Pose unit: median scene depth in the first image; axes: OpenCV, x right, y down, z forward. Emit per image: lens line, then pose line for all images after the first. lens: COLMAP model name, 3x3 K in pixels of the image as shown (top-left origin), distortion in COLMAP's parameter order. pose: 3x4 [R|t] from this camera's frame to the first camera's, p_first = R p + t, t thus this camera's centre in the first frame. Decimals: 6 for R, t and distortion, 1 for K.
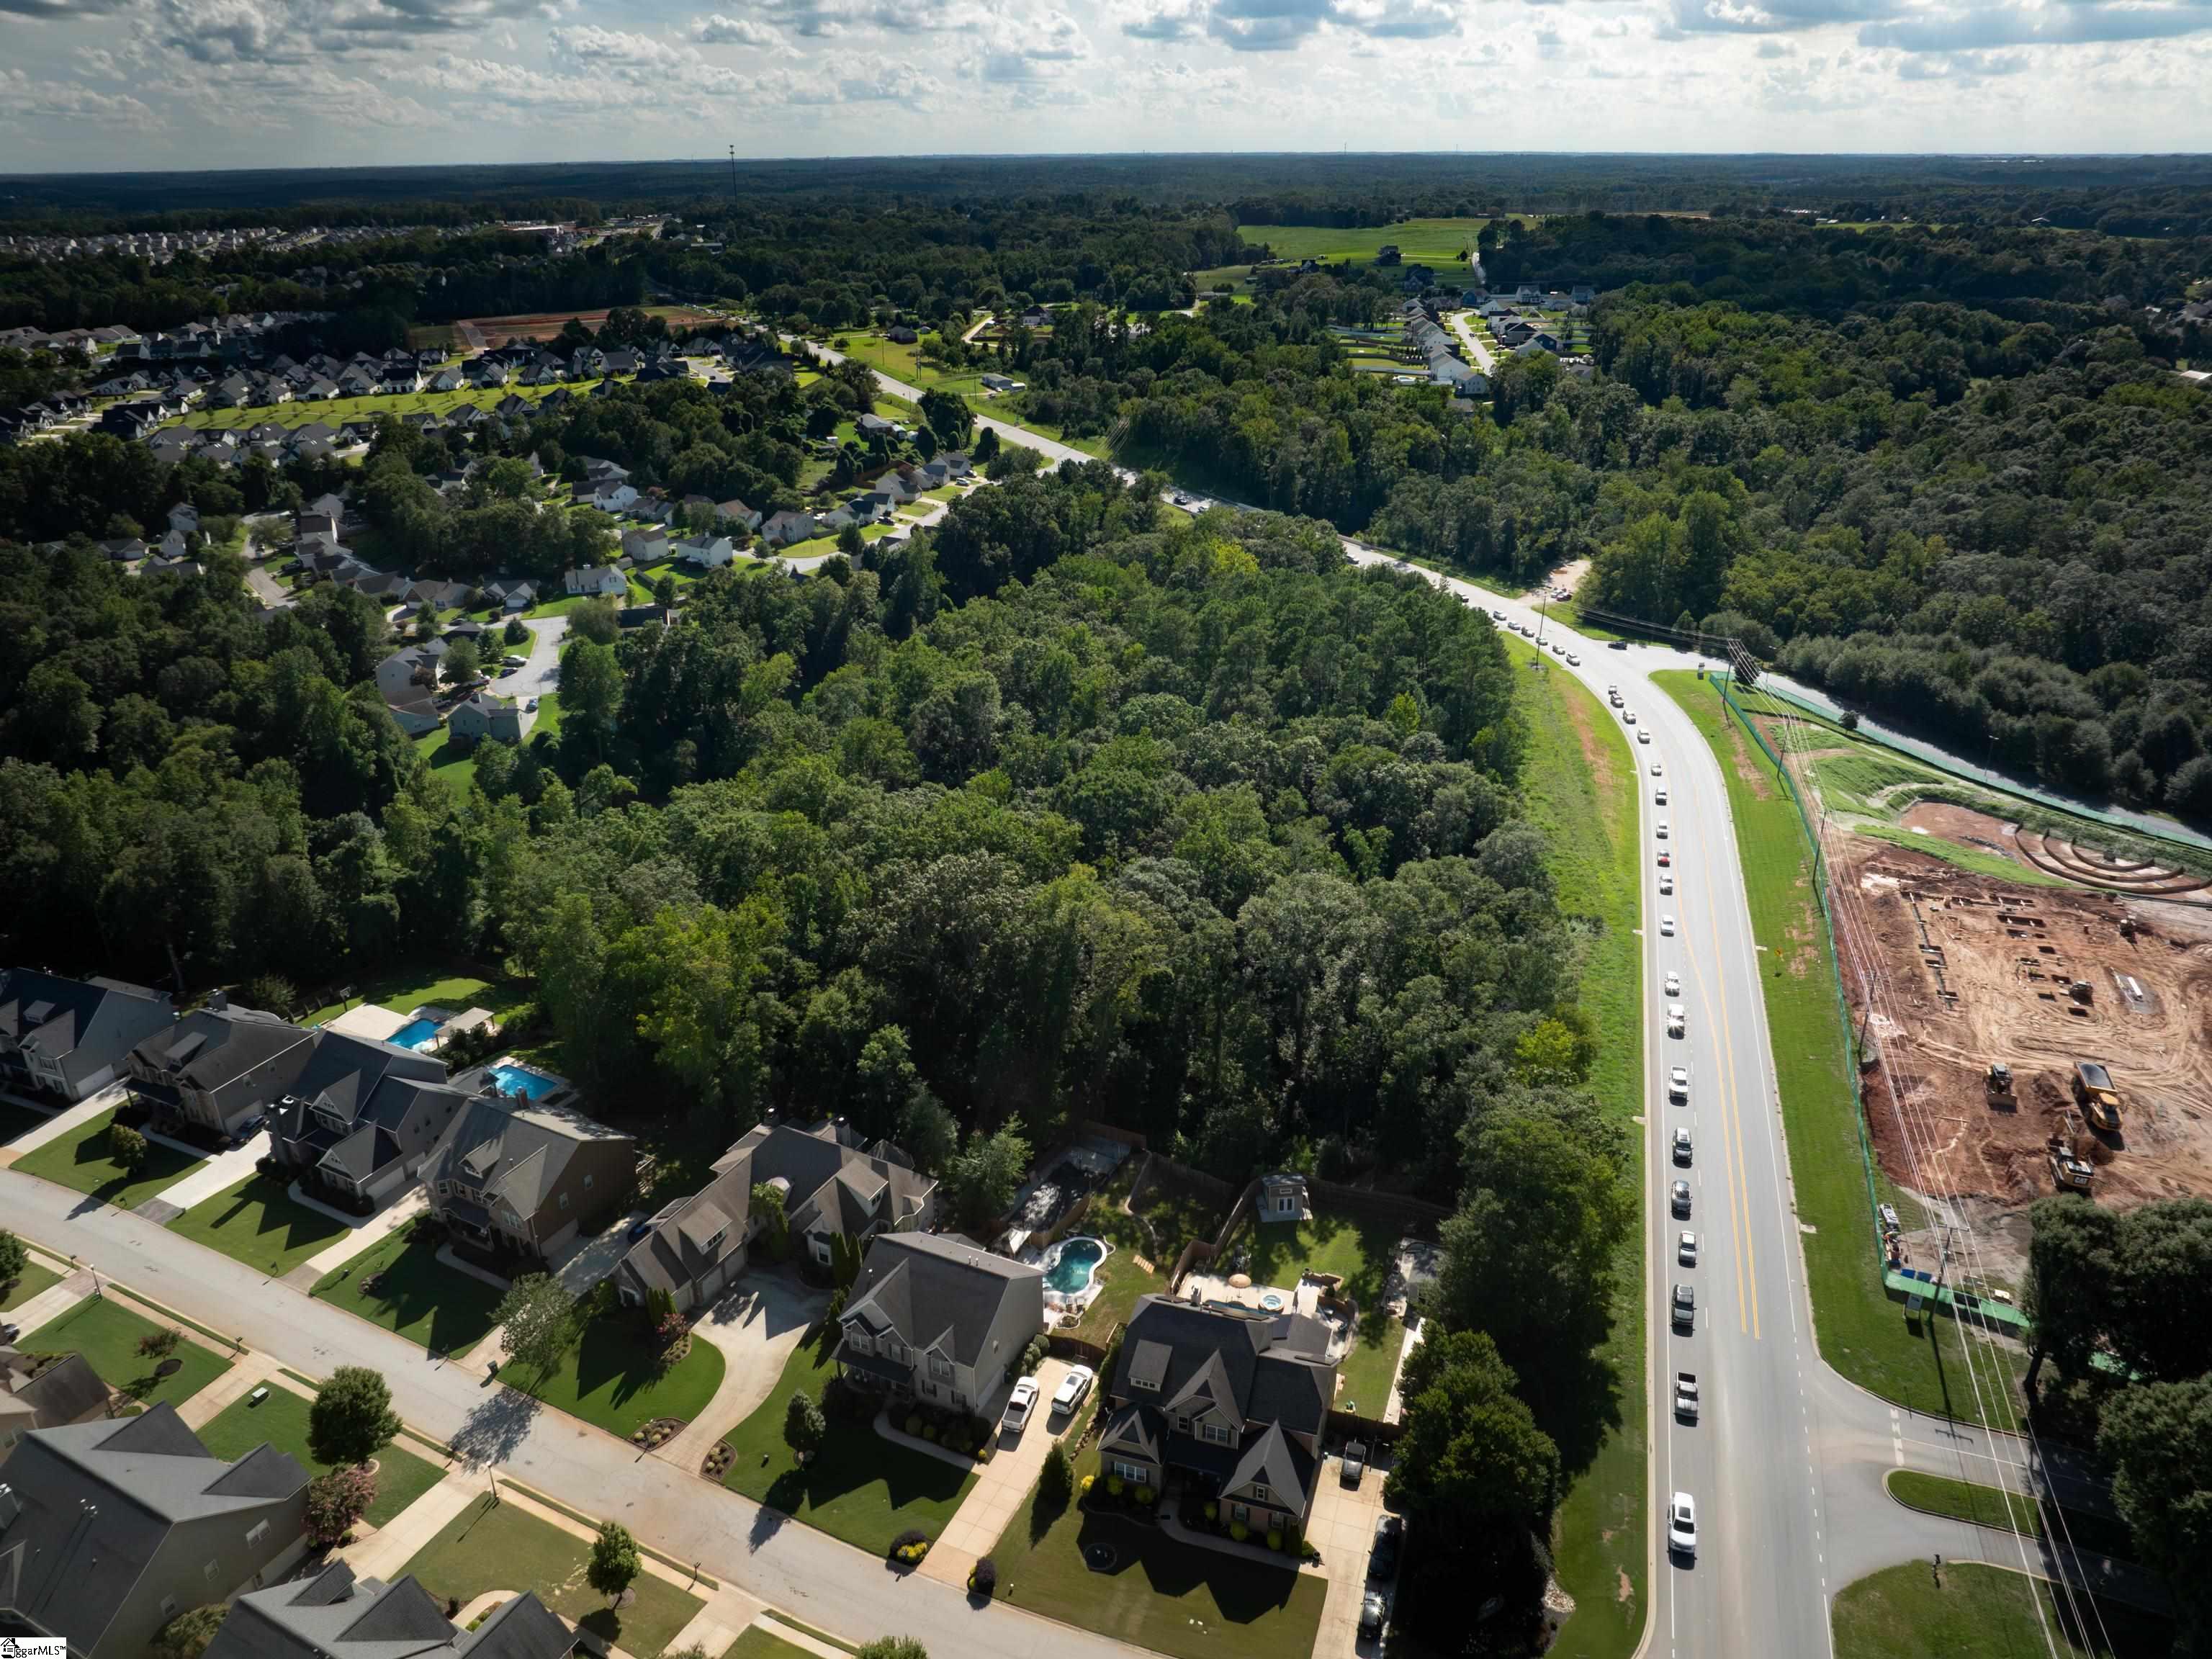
lens RADIAL K [[1550.7, 0, 1104.2], [0, 1550.7, 823.0], [0, 0, 1]] dist [-0.050568, 0.016335]
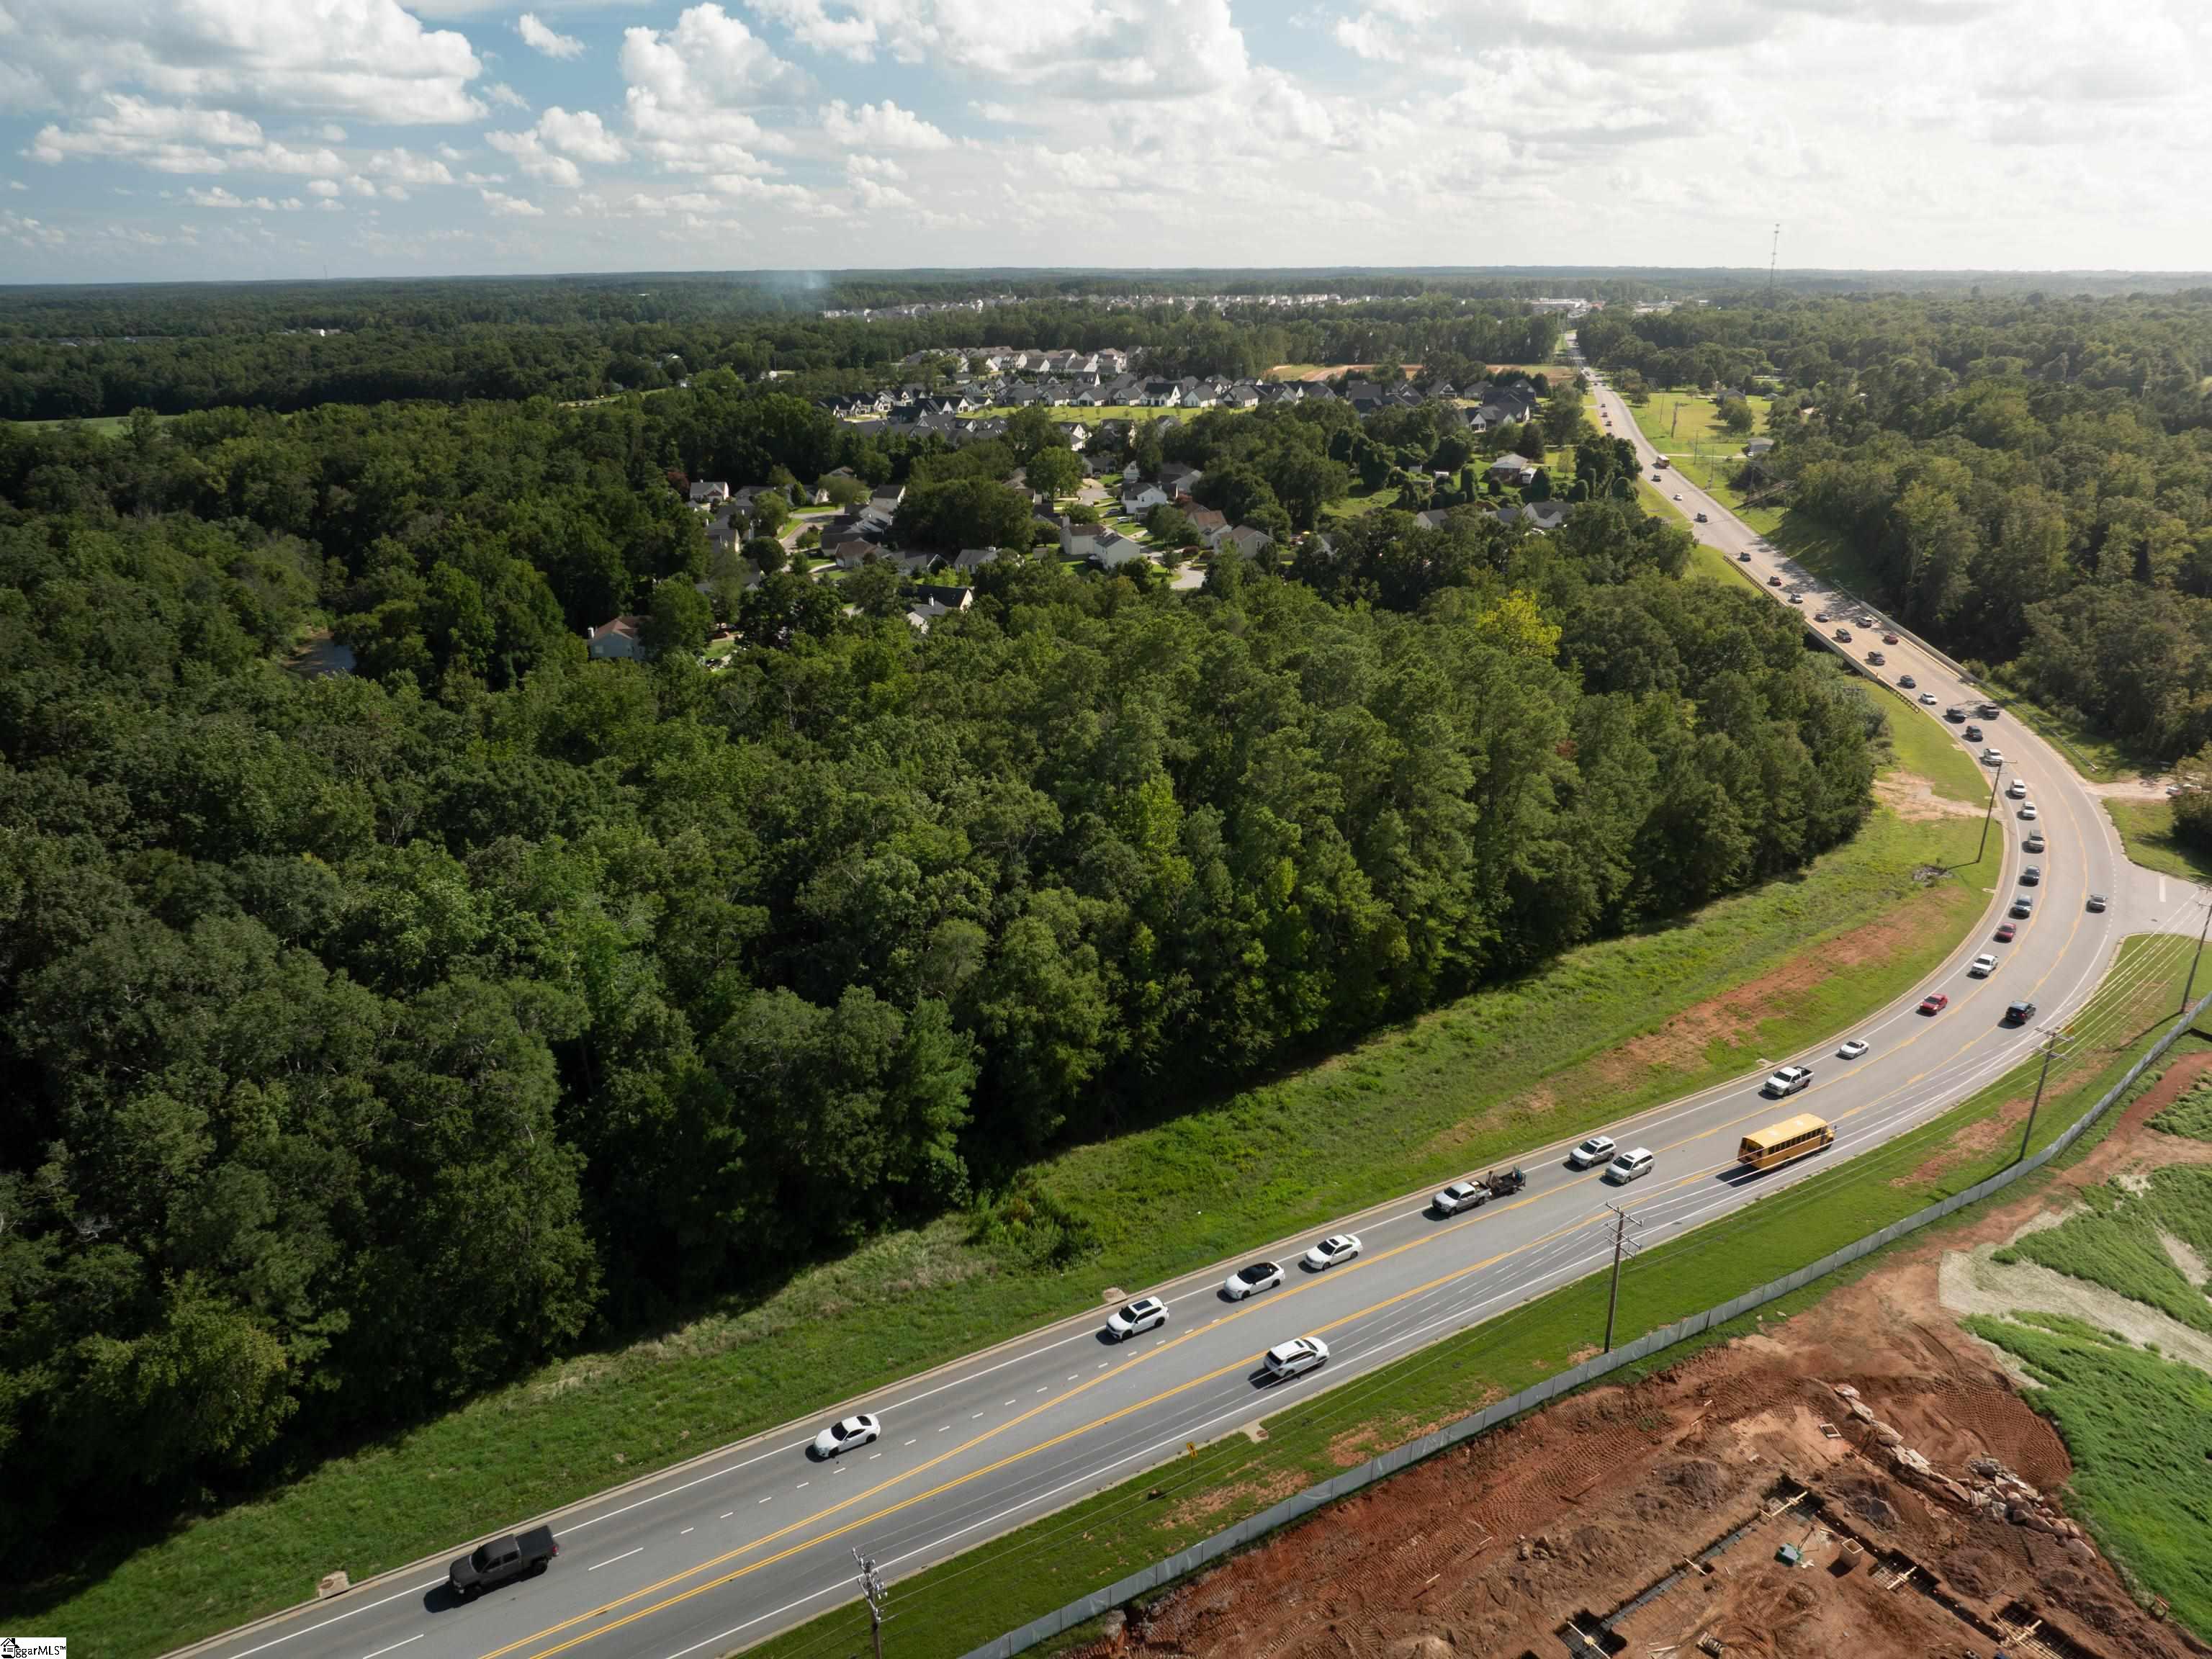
lens RADIAL K [[1550.7, 0, 1104.2], [0, 1550.7, 823.0], [0, 0, 1]] dist [-0.050568, 0.016335]
pose [[0.767846, 0.220626, -0.601446, 0.227297], [-0.258188, 0.965780, 0.024653, -0.031682], [0.586303, 0.136356, 0.798533, 0.217439]]
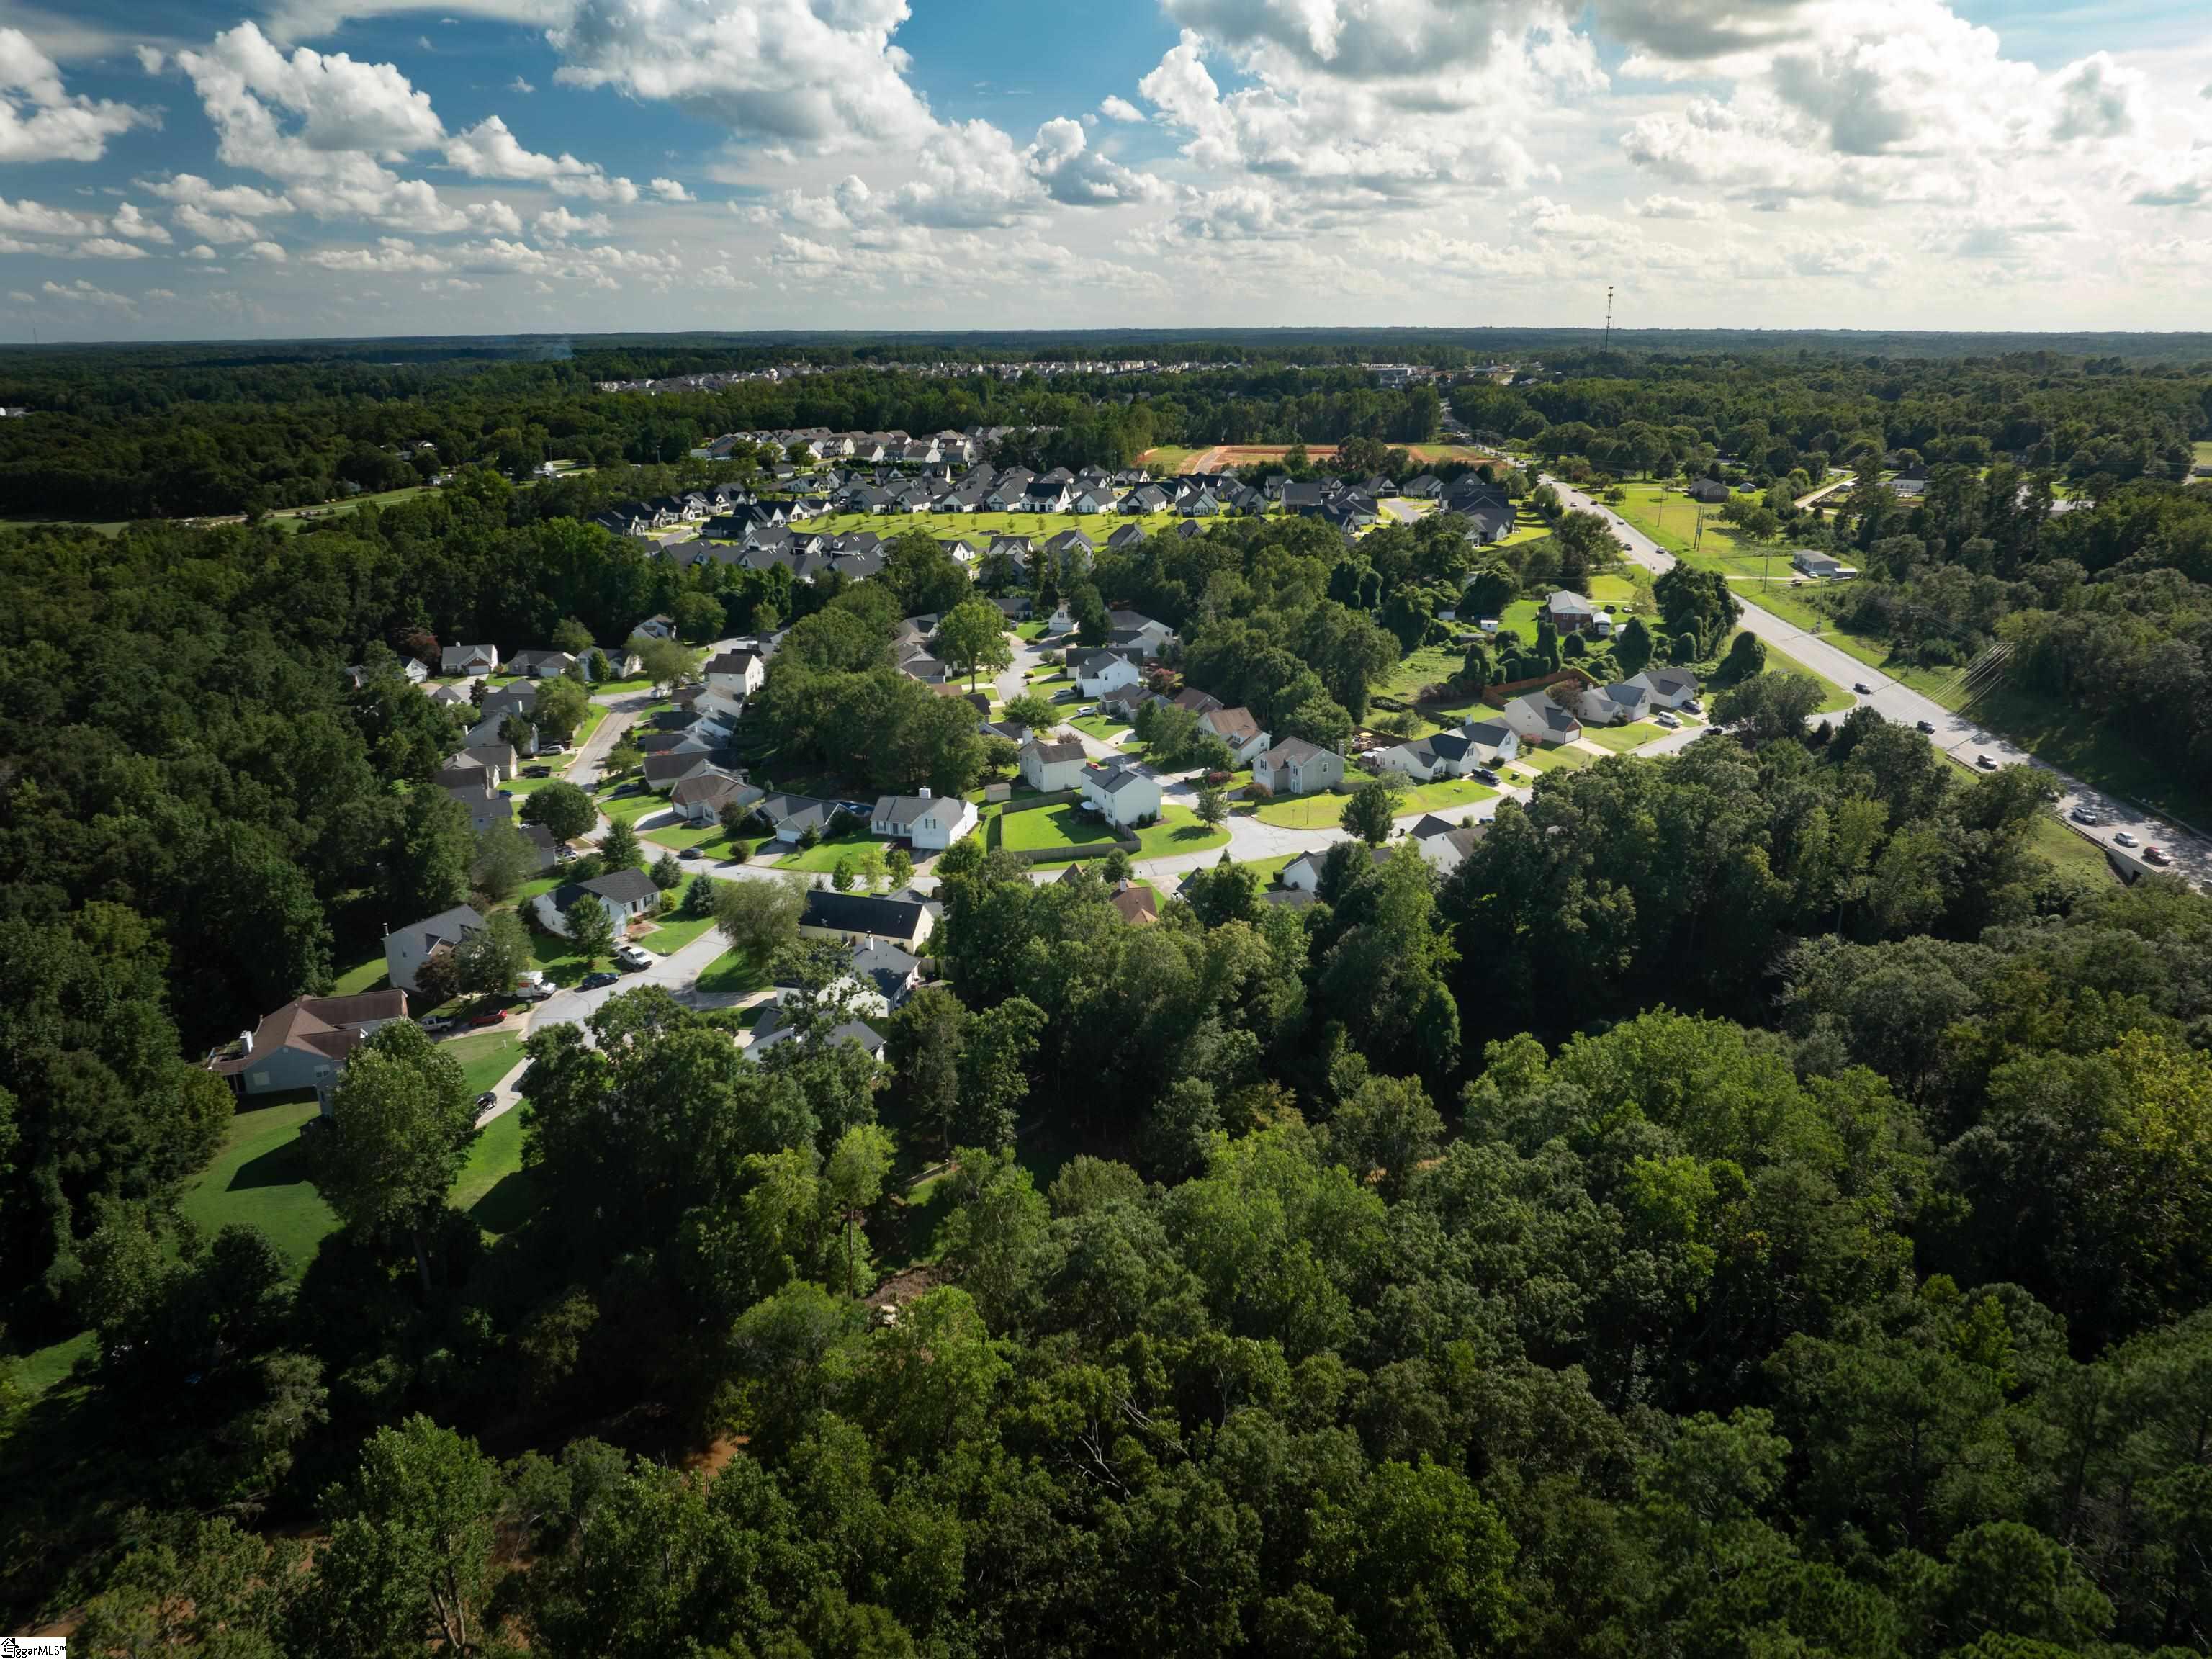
lens RADIAL K [[1547.3, 0, 1105.3], [0, 1547.3, 824.6], [0, 0, 1]] dist [-0.045919, 0.002729]
pose [[0.849226, 0.165101, -0.501554, 0.022446], [-0.213491, 0.976119, -0.040164, -0.101411], [0.482945, 0.141186, 0.864194, 0.360043]]
